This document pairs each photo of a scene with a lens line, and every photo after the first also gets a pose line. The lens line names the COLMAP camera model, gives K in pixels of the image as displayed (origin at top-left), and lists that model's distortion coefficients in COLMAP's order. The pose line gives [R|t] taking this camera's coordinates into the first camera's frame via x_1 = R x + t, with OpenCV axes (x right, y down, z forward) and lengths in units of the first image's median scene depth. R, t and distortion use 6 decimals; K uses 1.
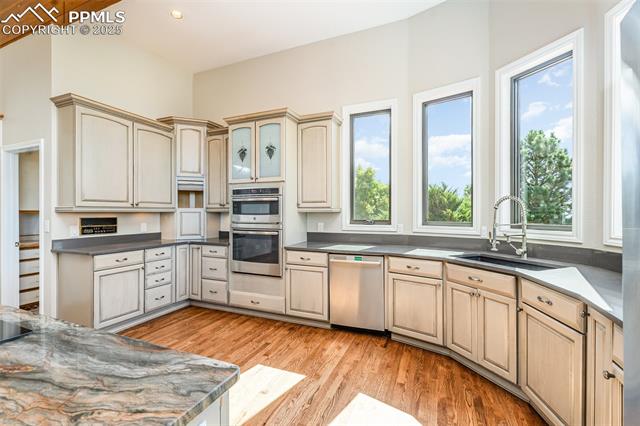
lens RADIAL K [[287.1, 0, 322.1], [0, 287.1, 213.4], [0, 0, 1]] dist [-0.003076, 0.000705]
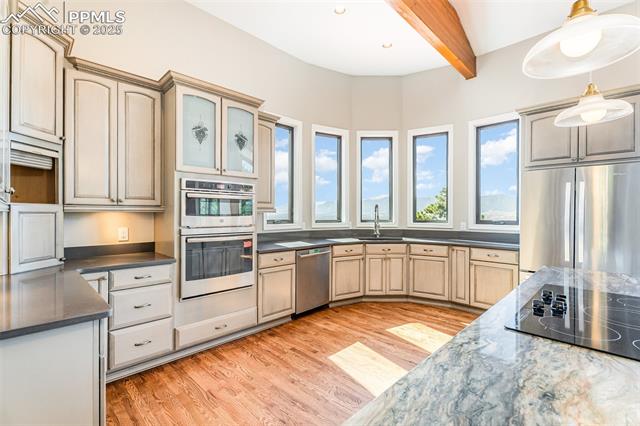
lens RADIAL K [[287.1, 0, 325.1], [0, 287.1, 213.0], [0, 0, 1]] dist [-0.003076, 0.000705]
pose [[0.365868, 0.001812, 0.930665, -0.904058], [0.001453, 0.999996, -0.002519, -0.001044], [-0.930666, 0.002273, 0.365864, 0.467799]]
